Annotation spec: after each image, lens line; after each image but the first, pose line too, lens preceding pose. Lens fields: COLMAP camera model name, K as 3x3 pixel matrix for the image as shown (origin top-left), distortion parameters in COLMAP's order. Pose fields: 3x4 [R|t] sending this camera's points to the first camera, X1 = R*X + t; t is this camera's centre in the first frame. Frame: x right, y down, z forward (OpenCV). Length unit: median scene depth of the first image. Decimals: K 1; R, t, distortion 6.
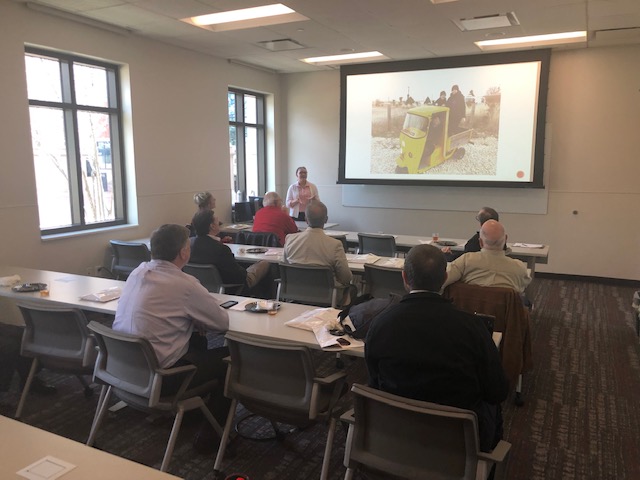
lens RADIAL K [[524.1, 0, 319.8], [0, 524.1, 244.5], [0, 0, 1]] dist [0.008418, -0.001469]
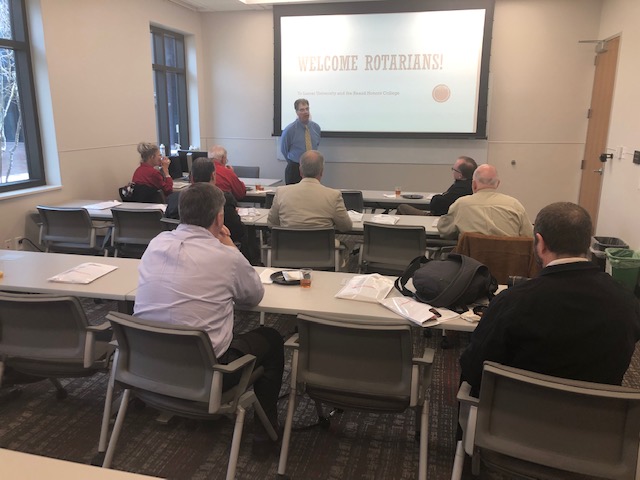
lens RADIAL K [[524.1, 0, 317.9], [0, 524.1, 239.1], [0, 0, 1]] dist [0.008418, -0.001469]
pose [[0.974588, -0.048653, 0.218659, -0.213162], [0.032217, 0.996424, 0.078115, -0.007757], [-0.221678, -0.069086, 0.972670, 0.134858]]
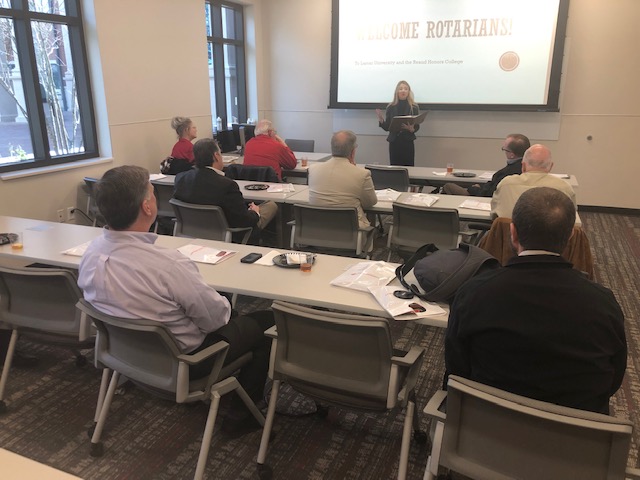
lens RADIAL K [[524.1, 0, 315.5], [0, 524.1, 241.0], [0, 0, 1]] dist [0.008418, -0.001469]
pose [[0.997817, -0.023462, 0.061724, -0.106993], [0.015263, 0.991384, 0.130097, -0.015202], [-0.064244, -0.128871, 0.989578, 0.156897]]
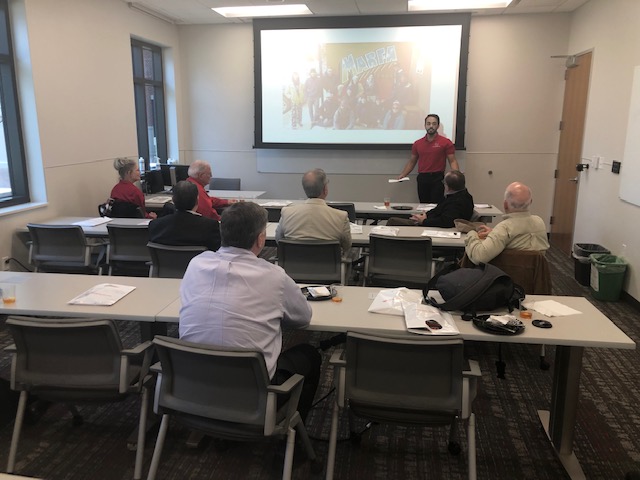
lens RADIAL K [[524.1, 0, 315.7], [0, 524.1, 236.9], [0, 0, 1]] dist [0.008418, -0.001469]
pose [[0.954226, -0.063335, 0.292303, -0.303040], [0.047809, 0.997055, 0.059963, -0.020846], [-0.295240, -0.043243, 0.954444, 0.156570]]
